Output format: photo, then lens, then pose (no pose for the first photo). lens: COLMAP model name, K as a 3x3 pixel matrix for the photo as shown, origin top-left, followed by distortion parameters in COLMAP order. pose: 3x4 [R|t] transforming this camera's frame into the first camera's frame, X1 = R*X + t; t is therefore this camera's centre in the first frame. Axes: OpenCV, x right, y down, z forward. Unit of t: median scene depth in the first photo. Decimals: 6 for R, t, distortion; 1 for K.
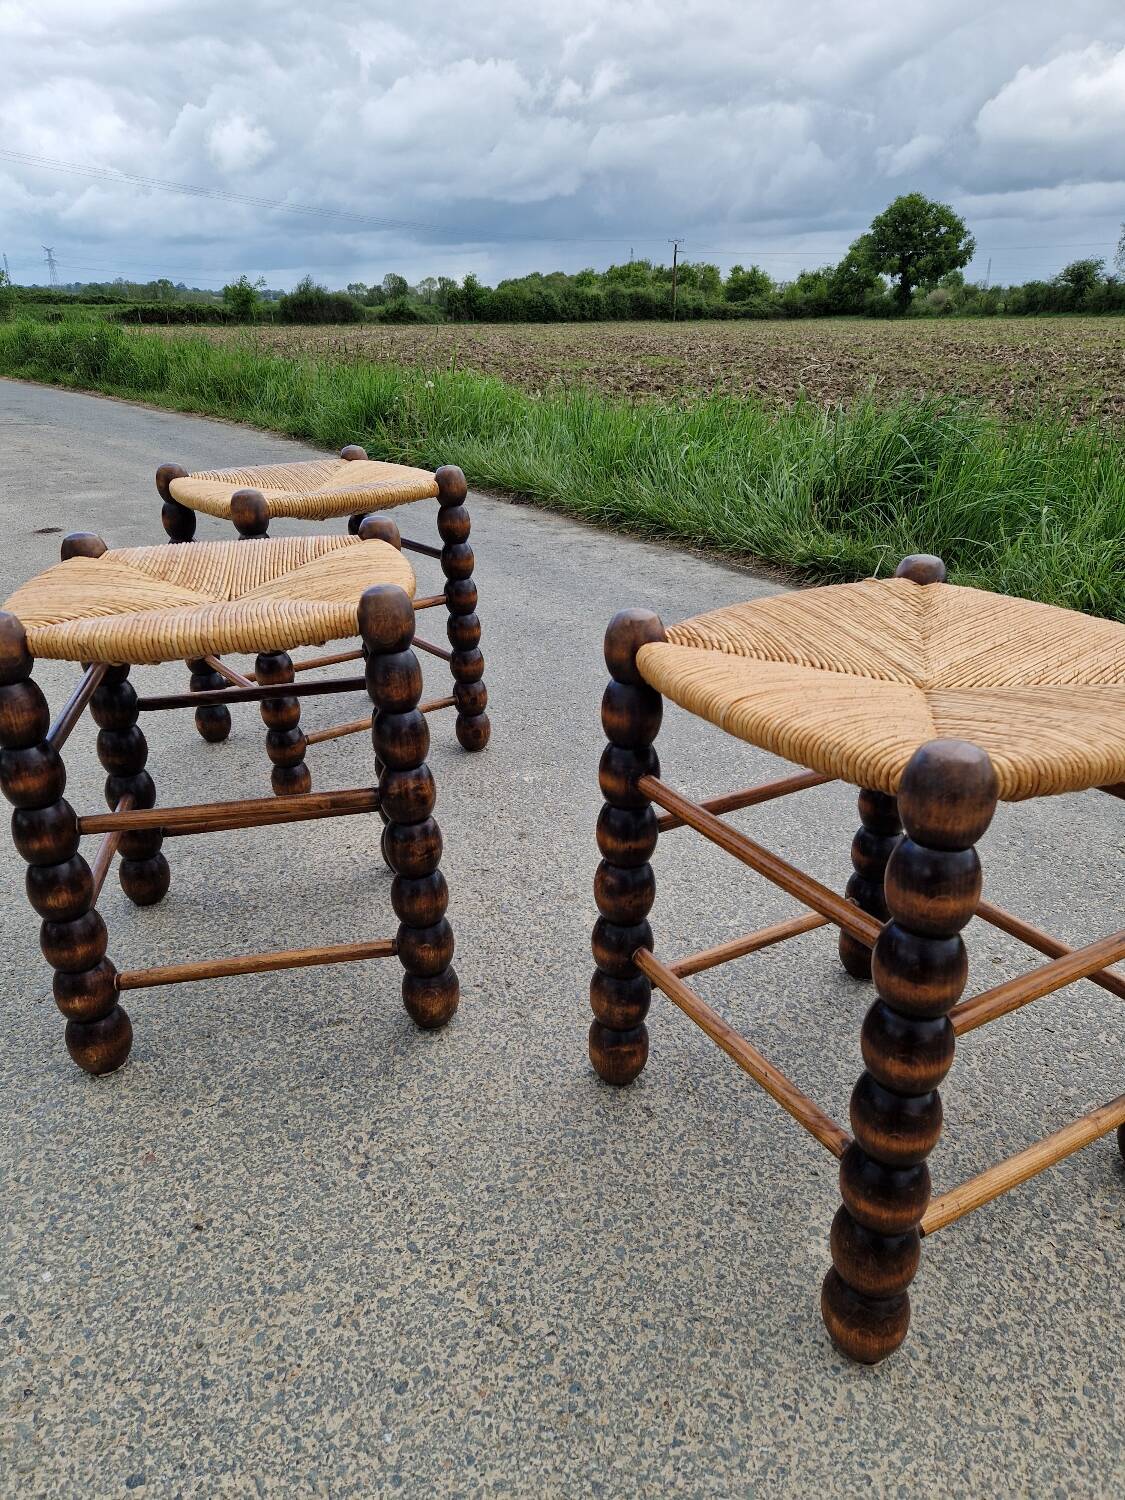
lens RADIAL K [[1010.6, 0, 553.2], [0, 1010.6, 753.6], [0, 0, 1]] dist [0.059958, -0.052781]
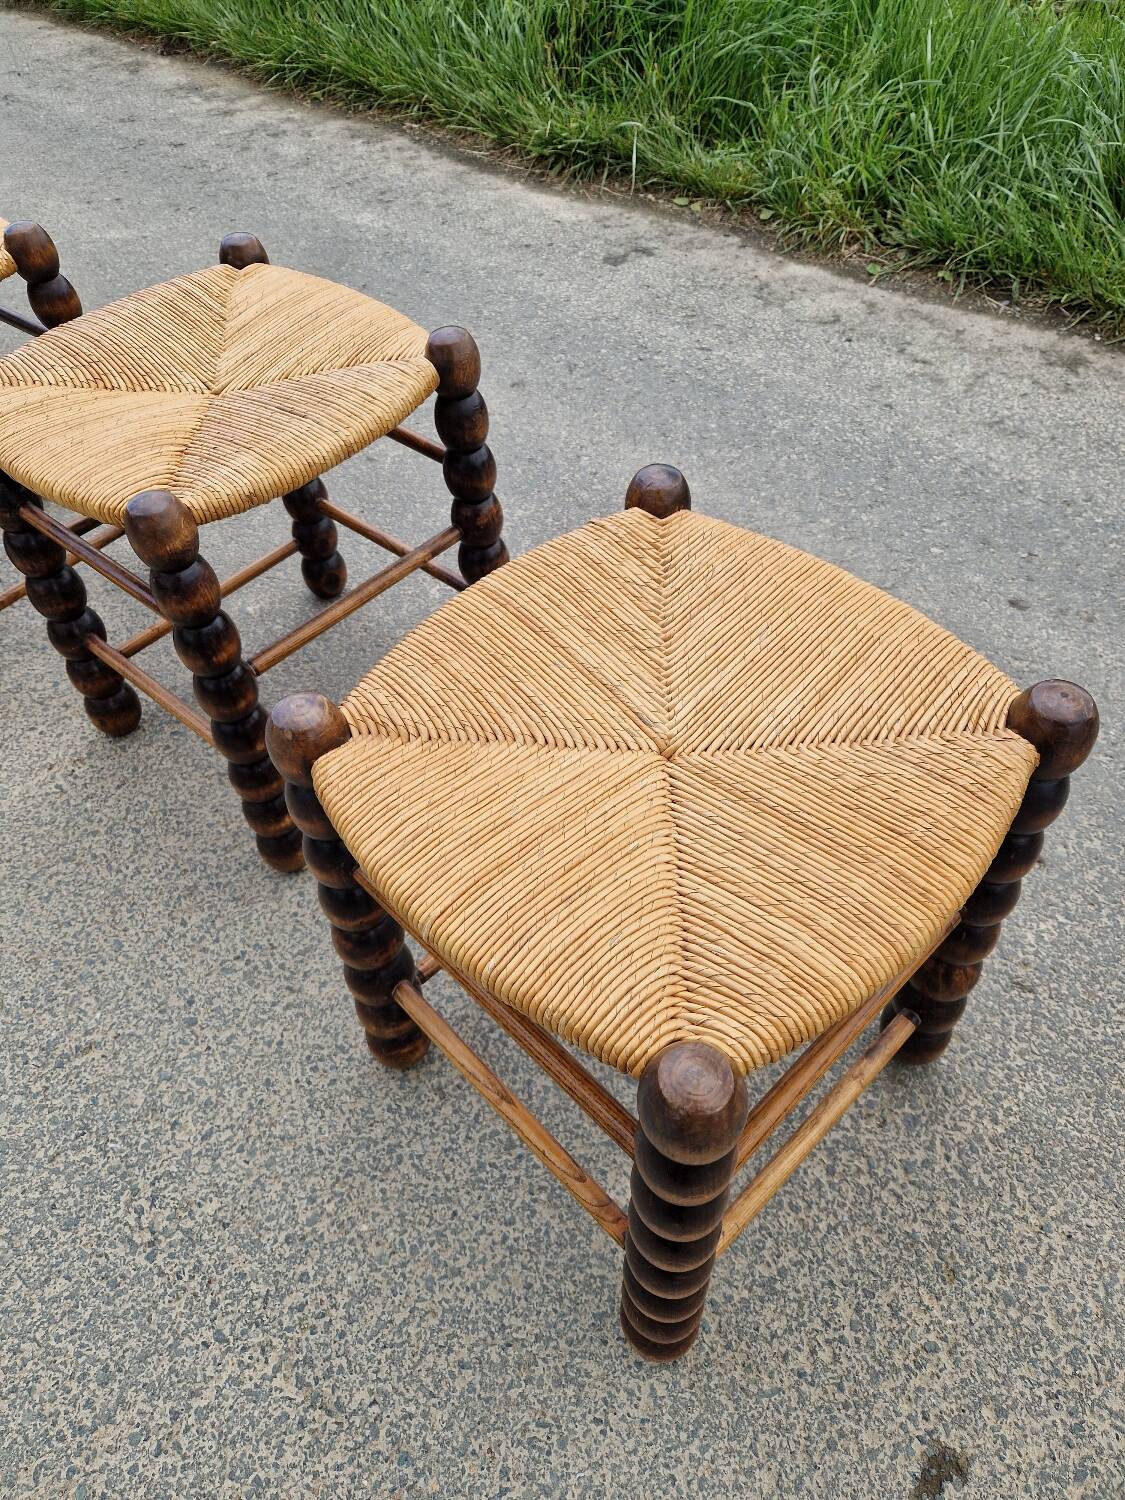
lens RADIAL K [[1017.1, 0, 560.5], [0, 1017.1, 730.1], [0, 0, 1]] dist [0.053212, -0.043099]
pose [[0.967528, -0.206747, 0.145415, 0.141984], [0.128294, 0.897363, 0.422232, -0.381078], [-0.217785, -0.389865, 0.894748, 0.247497]]
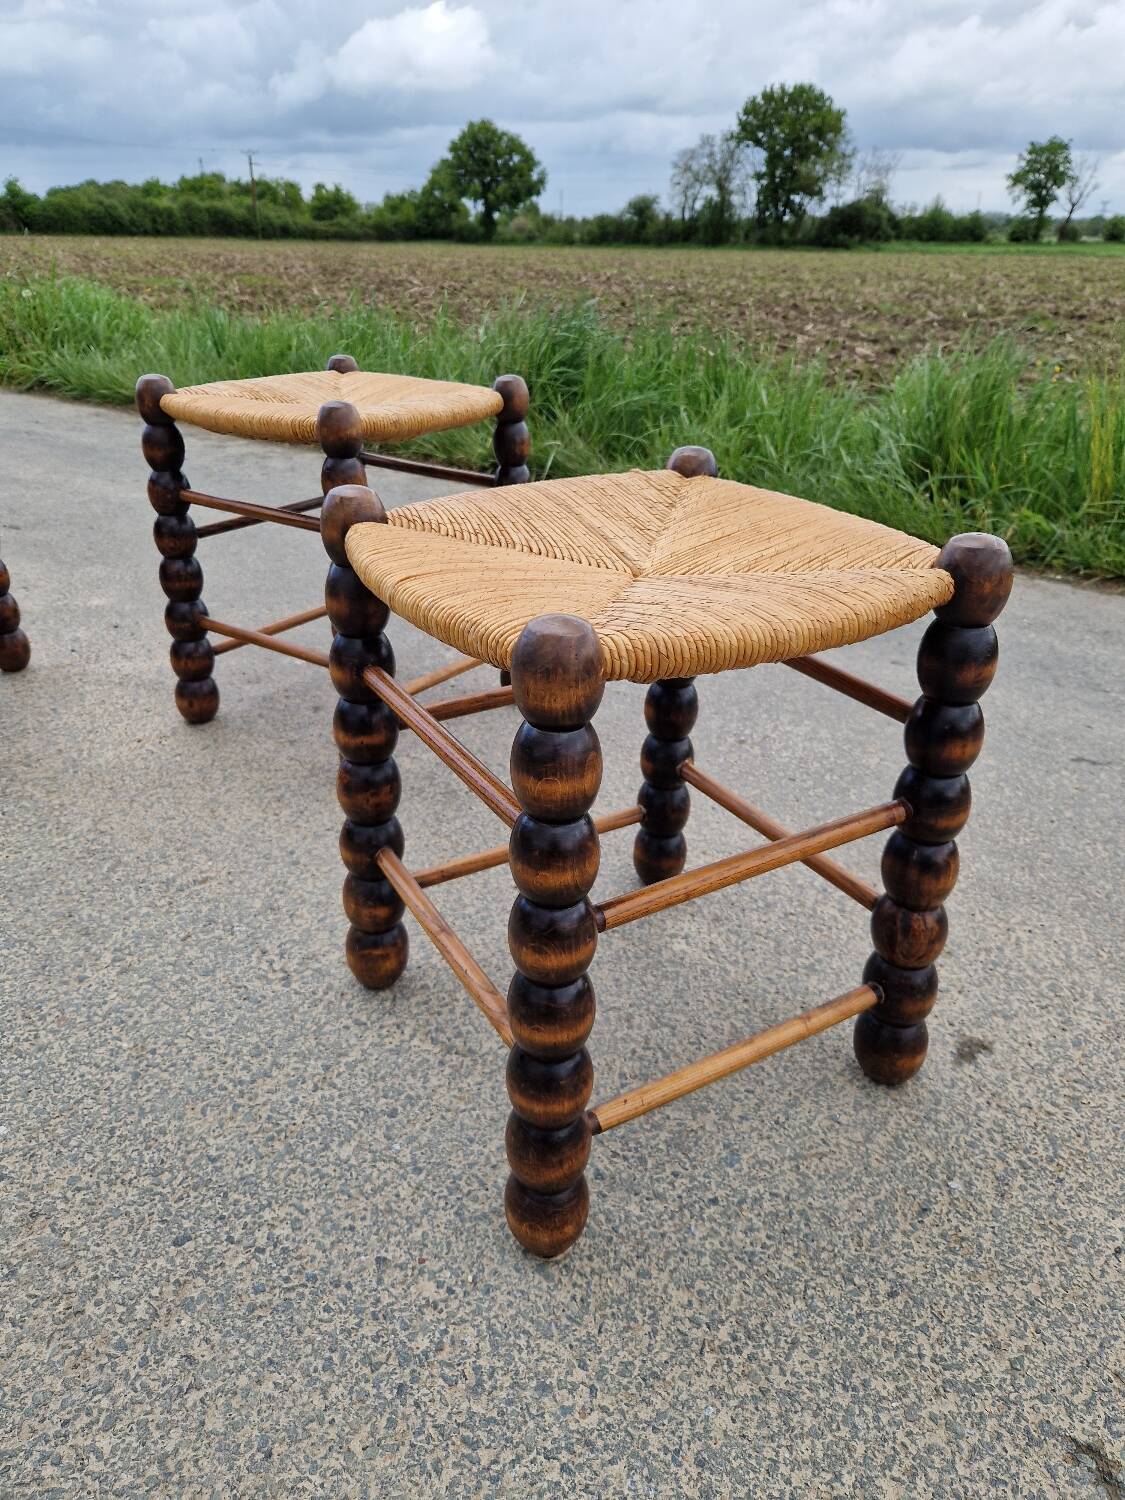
lens RADIAL K [[1010.6, 0, 566.0], [0, 1010.6, 746.8], [0, 0, 1]] dist [0.059958, -0.052781]
pose [[0.931128, -0.140468, 0.336556, -0.237591], [0.121351, 0.989596, 0.077294, 0.113024], [-0.343912, -0.031130, 0.938486, -0.112651]]
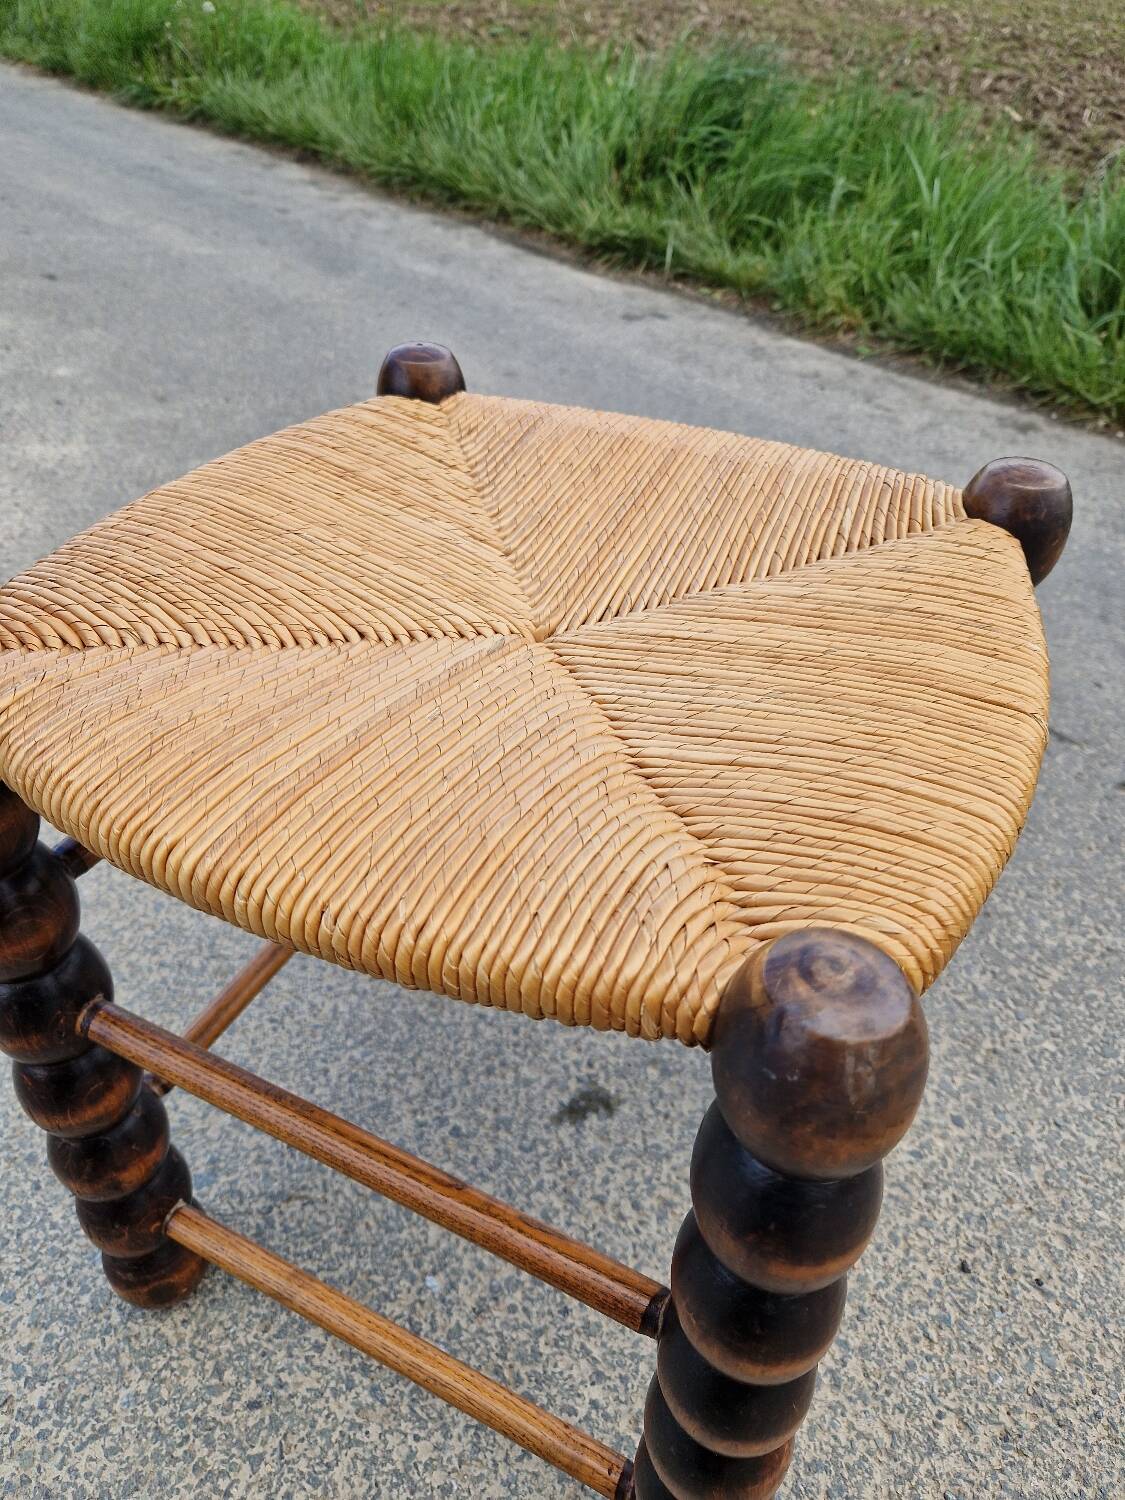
lens RADIAL K [[1010.6, 0, 563.1], [0, 1010.6, 758.6], [0, 0, 1]] dist [0.059958, -0.052781]
pose [[0.993007, -0.029507, 0.114307, 0.328240], [-0.001663, 0.964668, 0.263463, 0.060083], [-0.118043, -0.261811, 0.957873, -0.006683]]
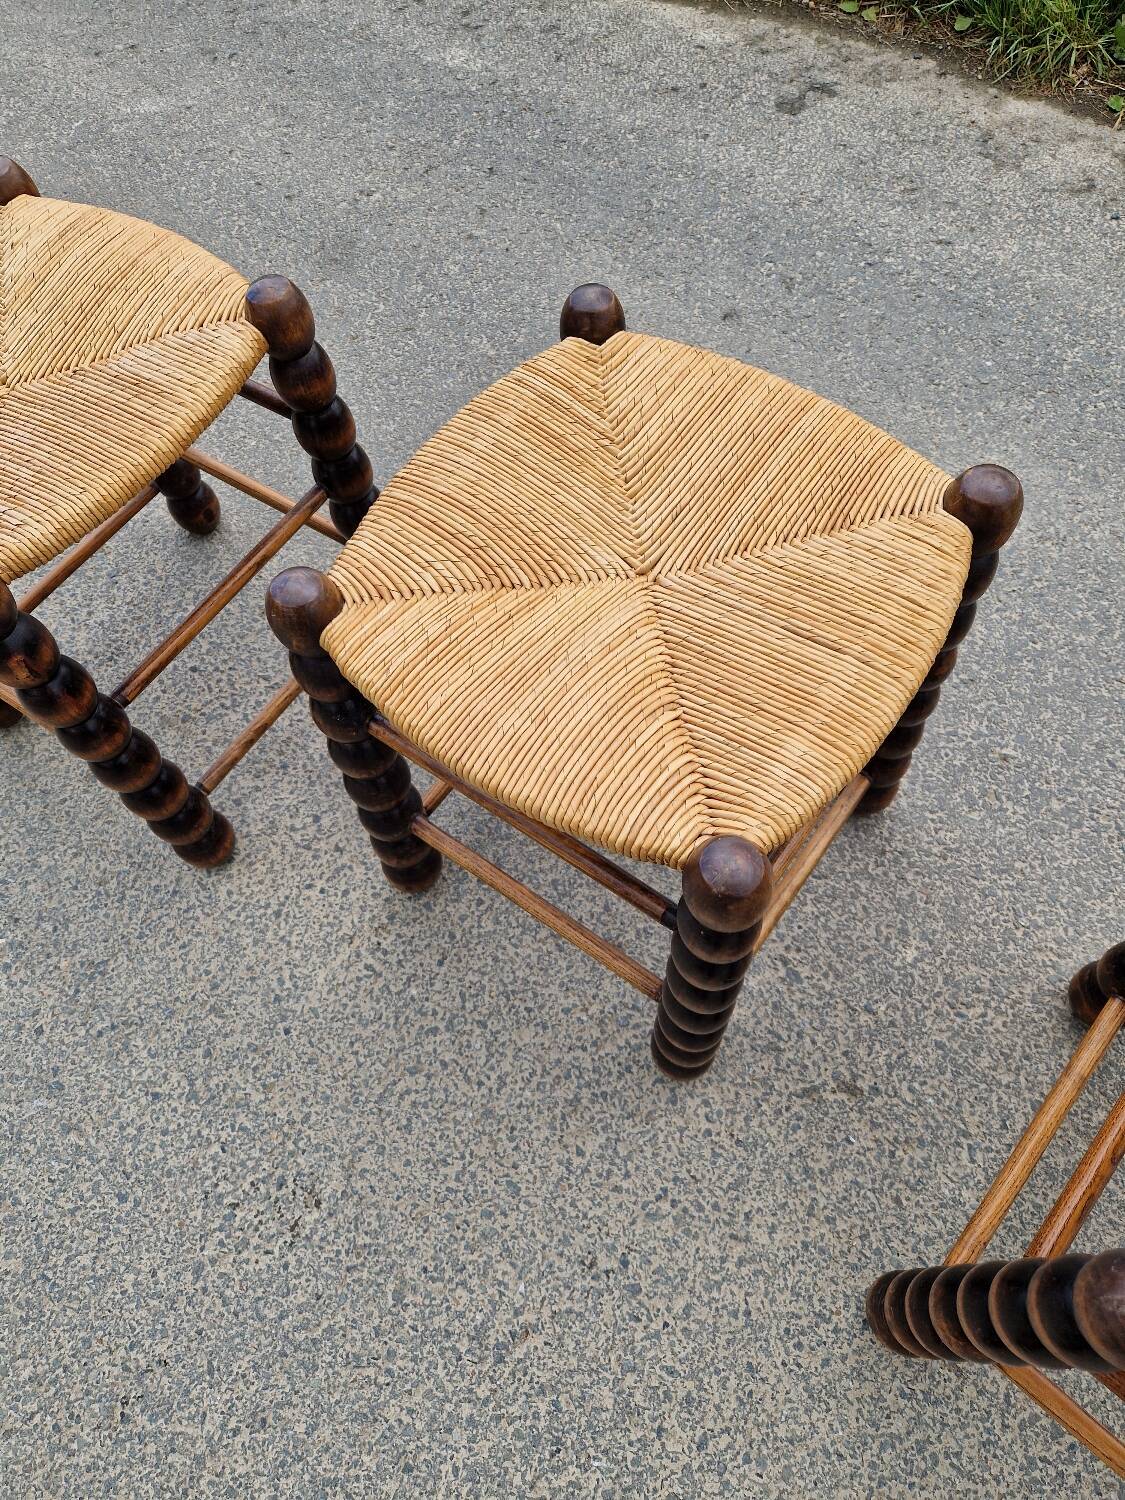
lens RADIAL K [[1010.6, 0, 560.2], [0, 1010.6, 736.9], [0, 0, 1]] dist [0.059958, -0.052781]
pose [[0.942453, -0.311031, 0.122649, -0.167576], [0.175331, 0.772125, 0.610804, -0.673580], [-0.284679, -0.554150, 0.782225, 0.758871]]
